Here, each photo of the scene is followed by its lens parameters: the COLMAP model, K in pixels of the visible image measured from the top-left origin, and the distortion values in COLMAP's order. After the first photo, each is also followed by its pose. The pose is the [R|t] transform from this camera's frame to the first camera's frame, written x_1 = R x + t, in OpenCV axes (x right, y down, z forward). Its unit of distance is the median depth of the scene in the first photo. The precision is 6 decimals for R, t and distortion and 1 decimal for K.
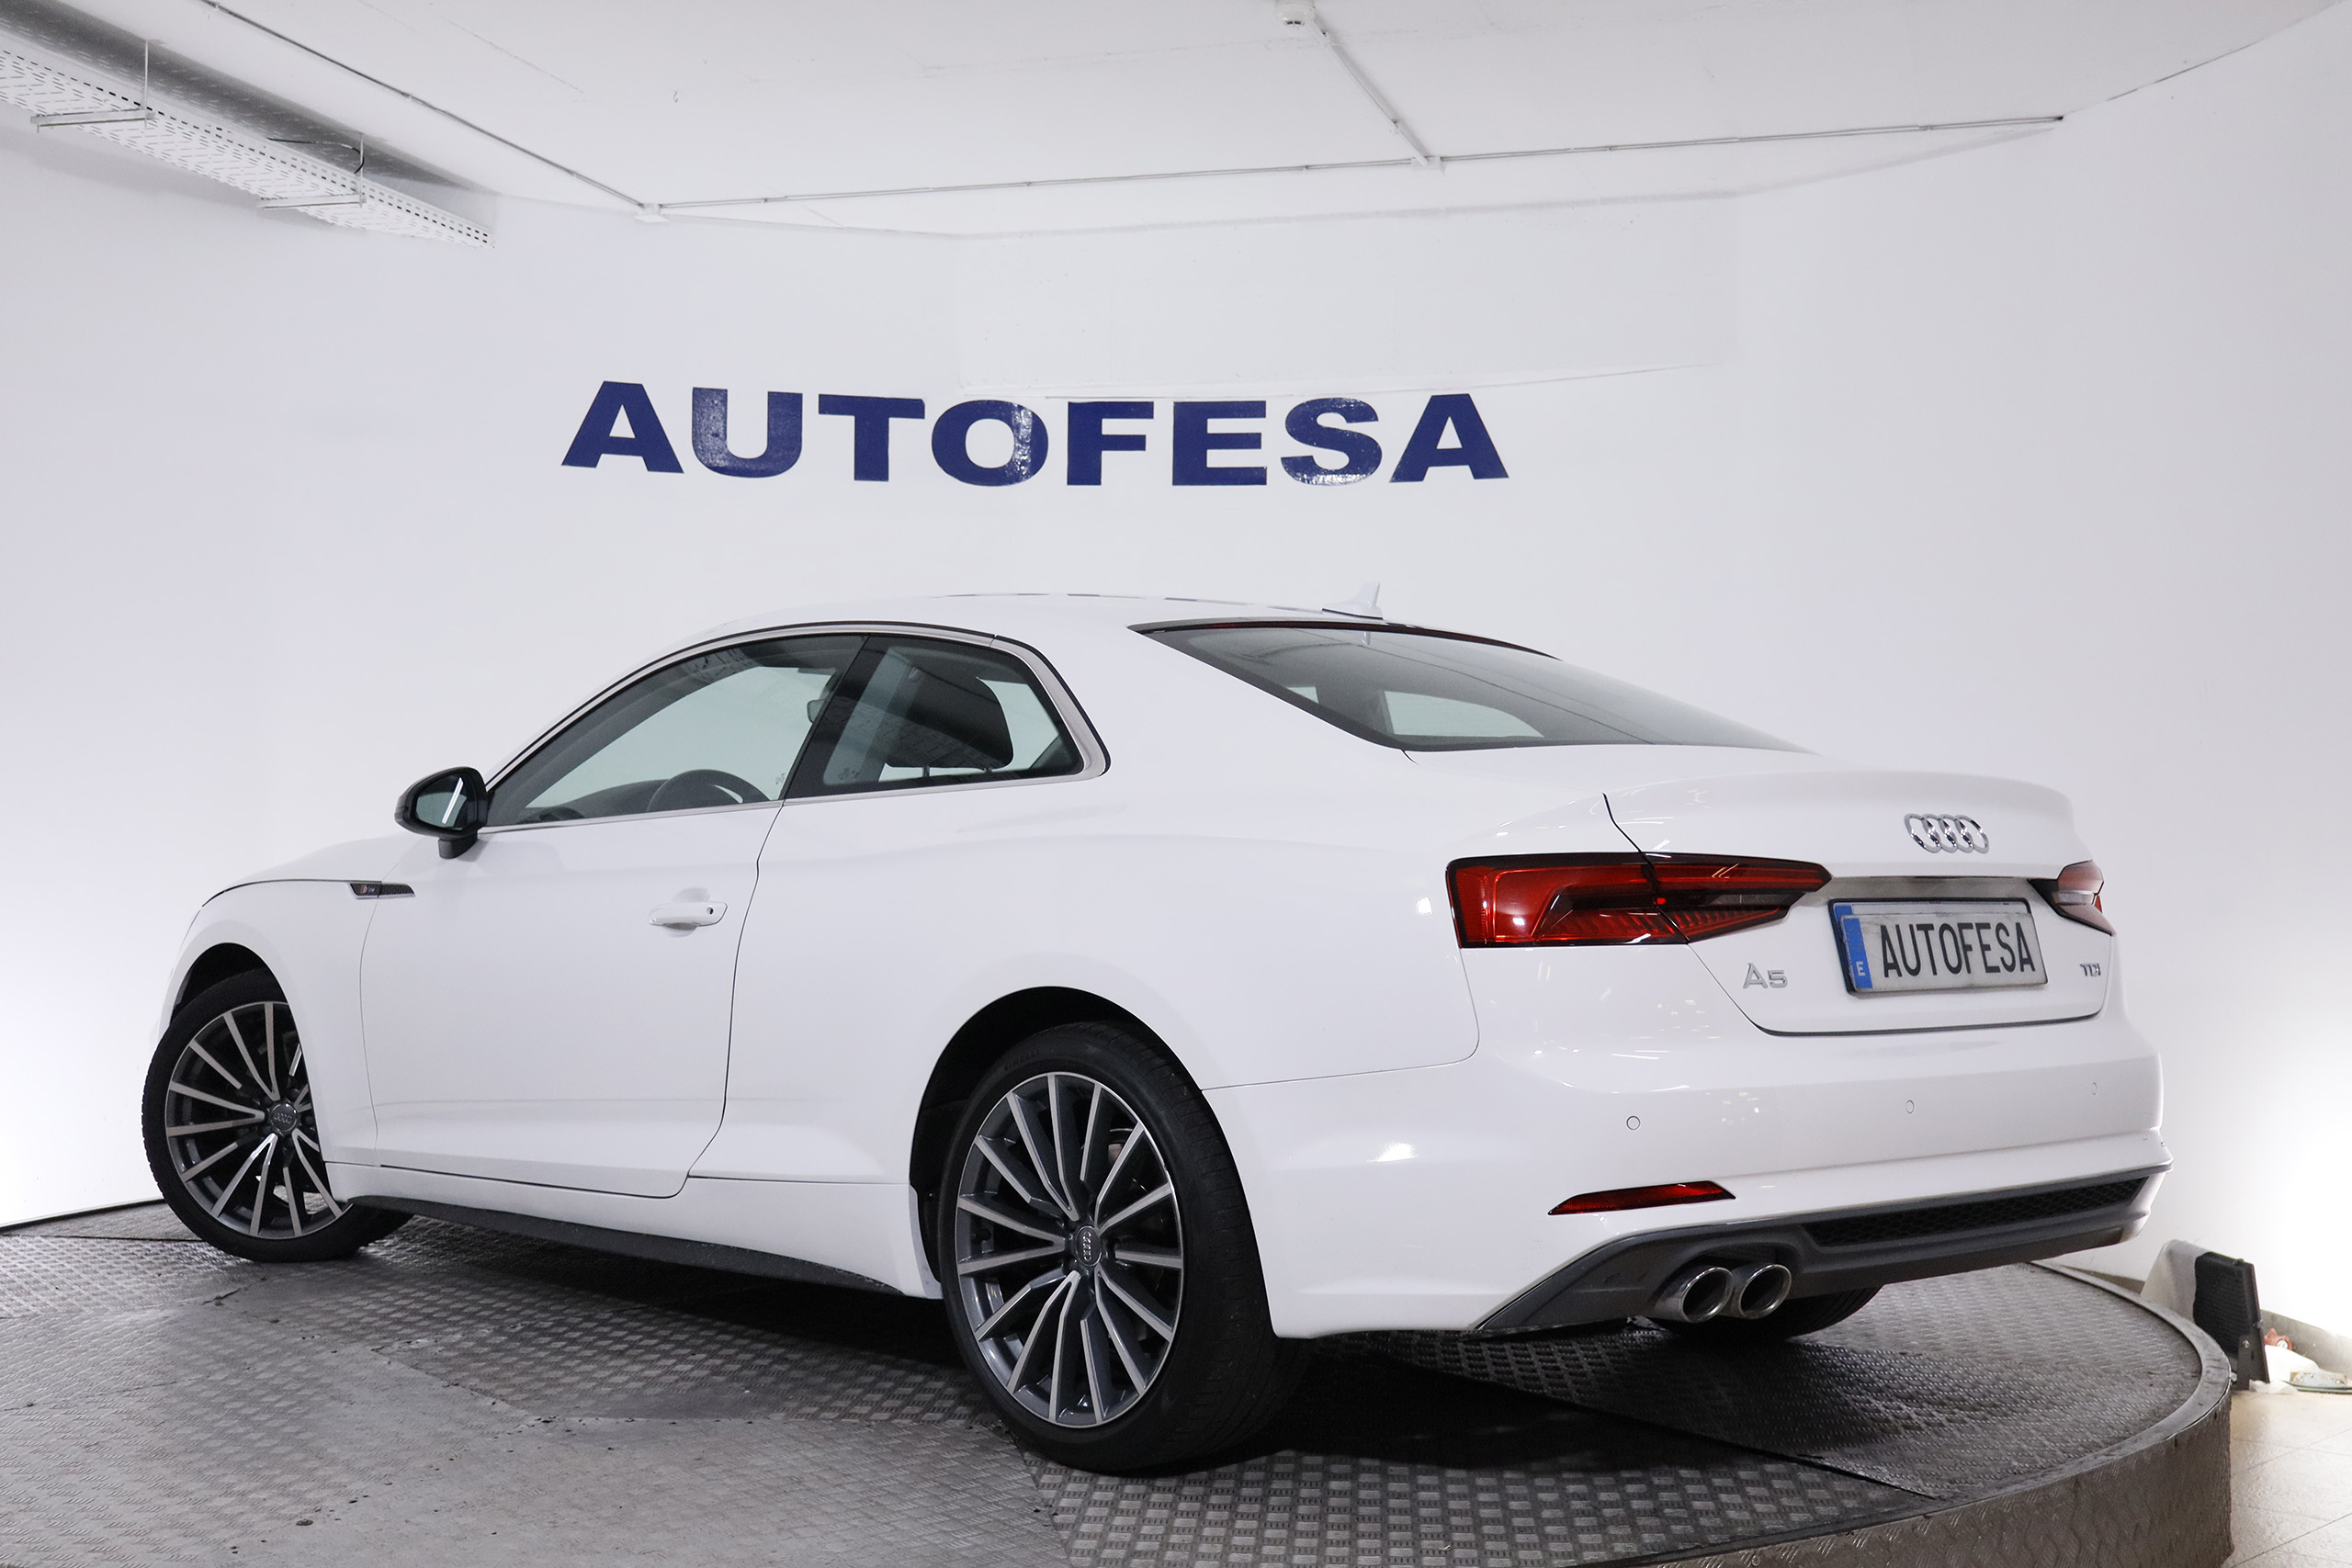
lens RADIAL K [[2932.7, 0, 1175.0], [0, 2932.7, 779.2], [0, 0, 1]] dist [0.022790, 0.000000]
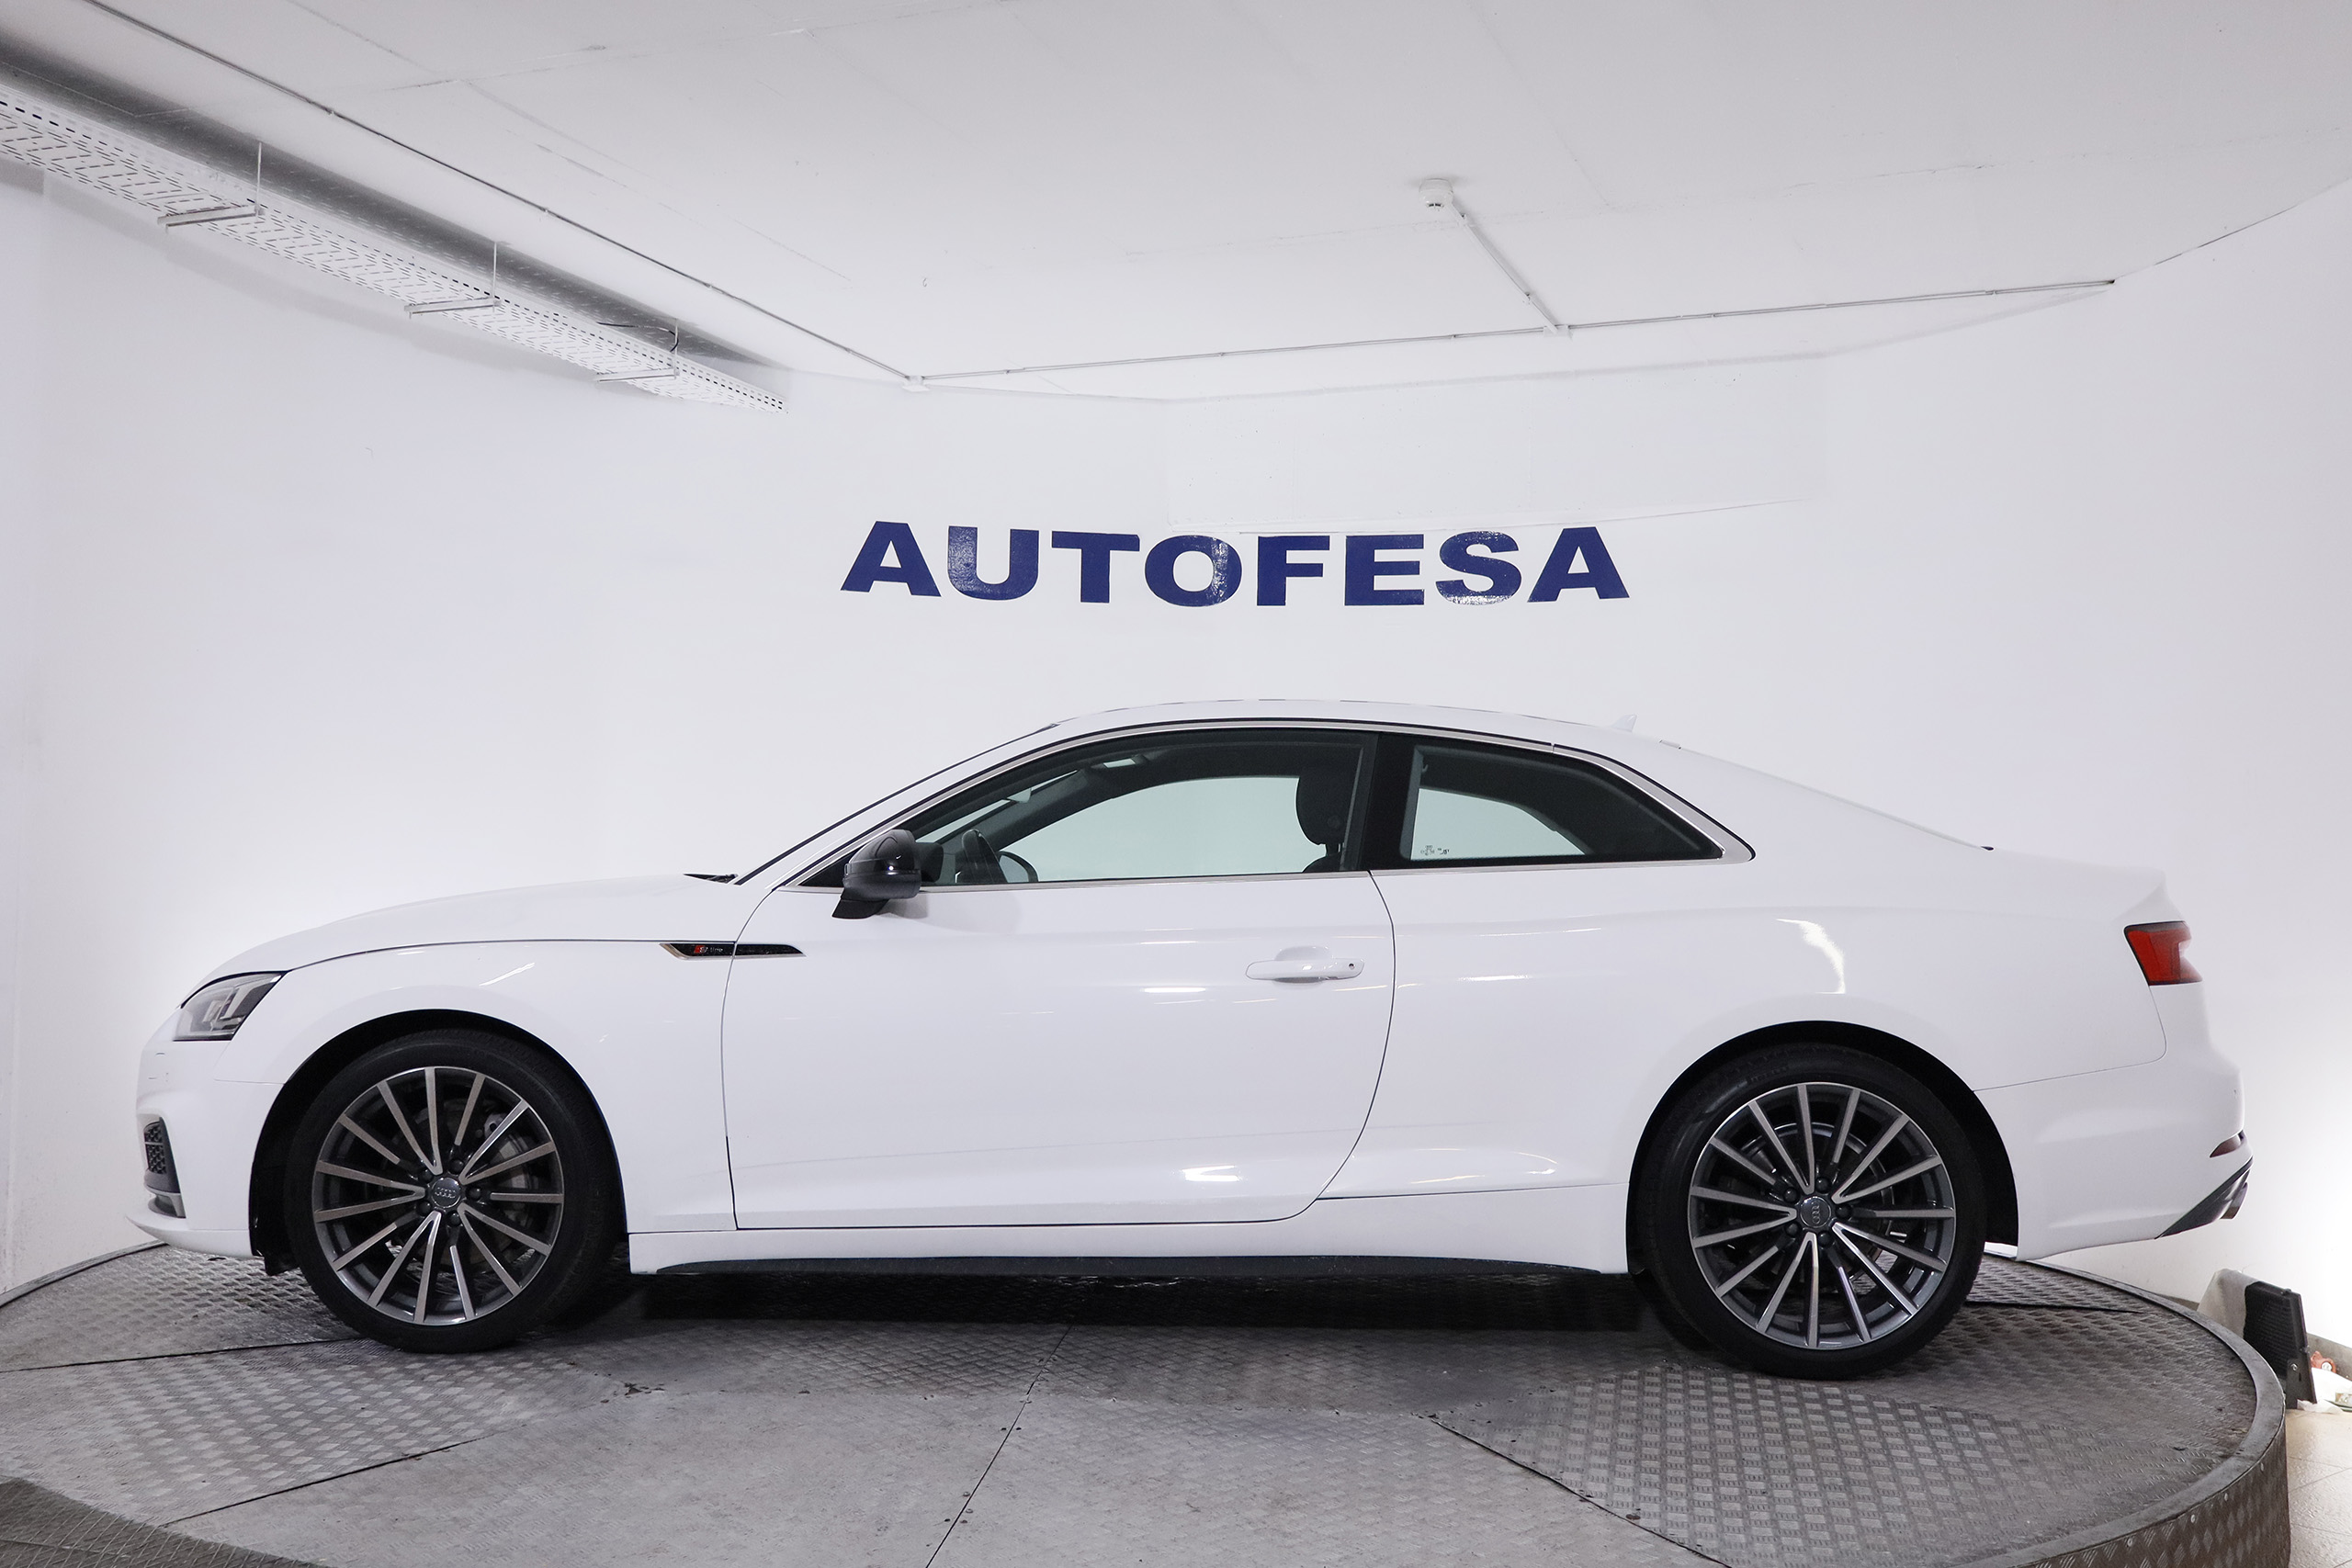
lens RADIAL K [[2296.4, 0, 1174.8], [0, 2296.4, 776.2], [0, 0, 1]] dist [0.020314, 0.000000]
pose [[0.995782, 0.003537, -0.091687, 0.018673], [-0.006473, 0.999475, -0.031742, -0.000358], [0.091527, 0.032202, 0.995282, 0.072473]]
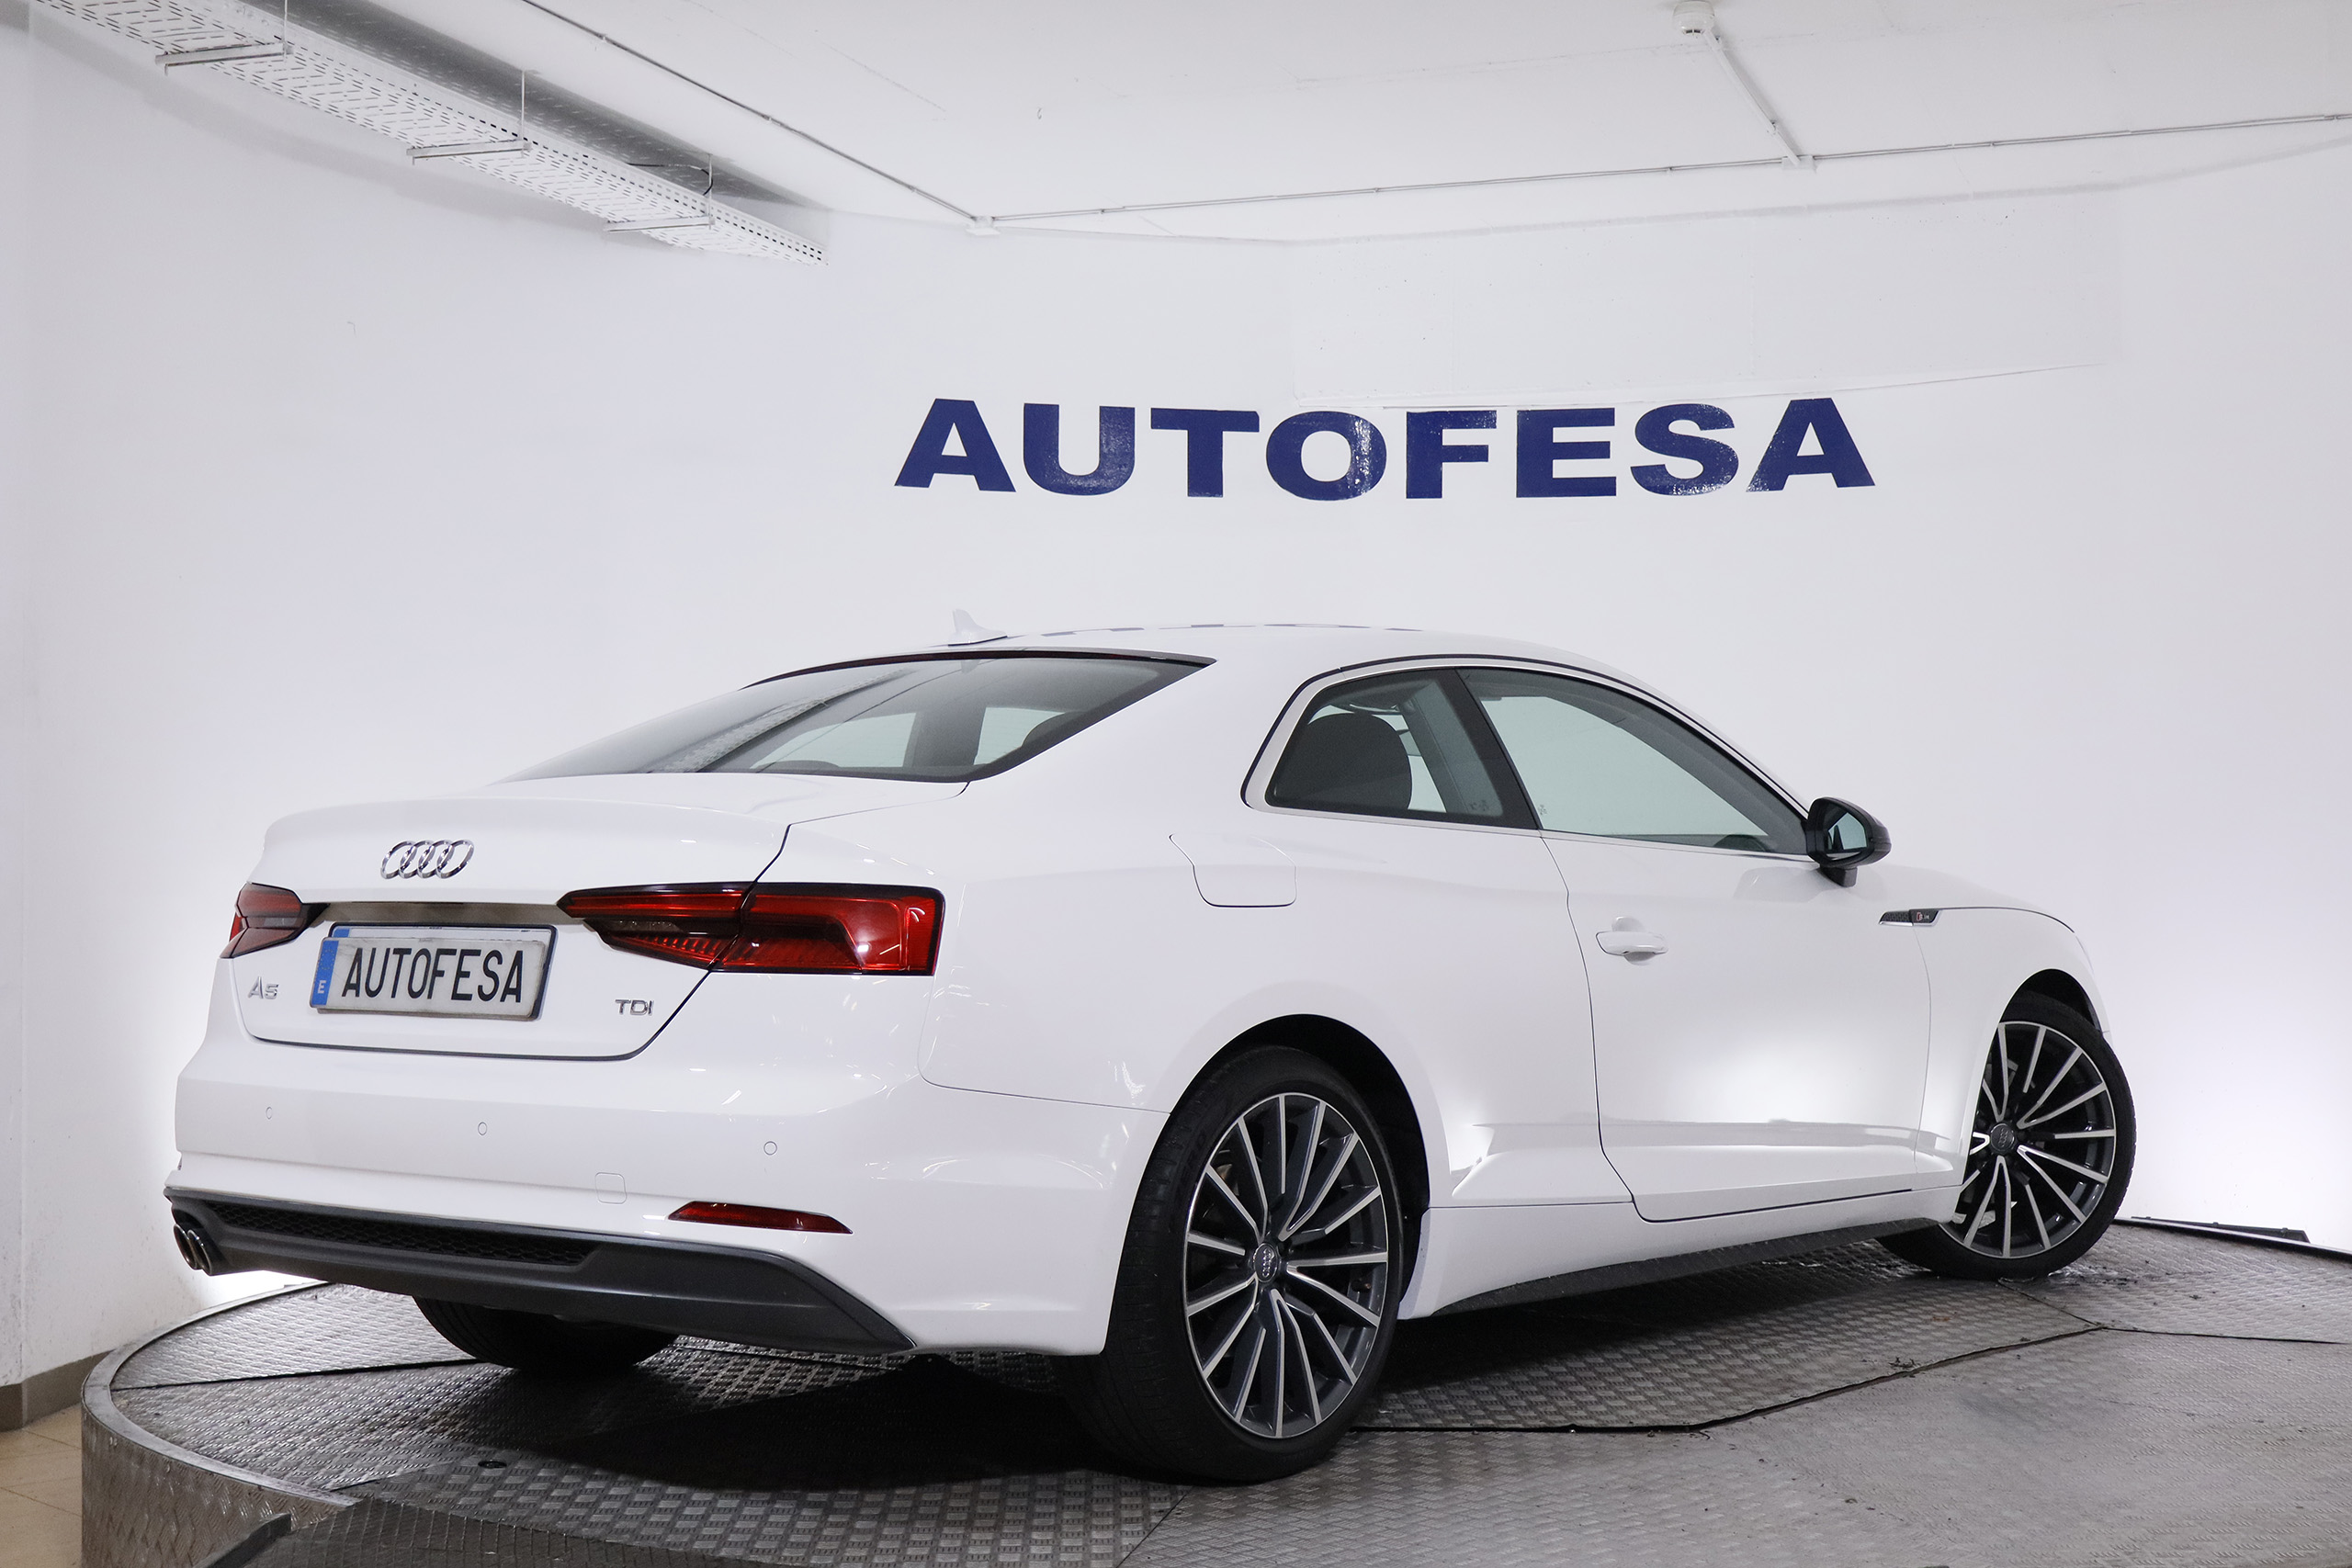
lens RADIAL K [[3243.4, 0, 1163.6], [0, 3243.4, 773.1], [0, 0, 1]] dist [0.023235, 0.000000]
pose [[0.998173, -0.007335, -0.059969, -0.061339], [0.006778, 0.999932, -0.009477, -0.000625], [0.060035, 0.009053, 0.998155, -0.077630]]
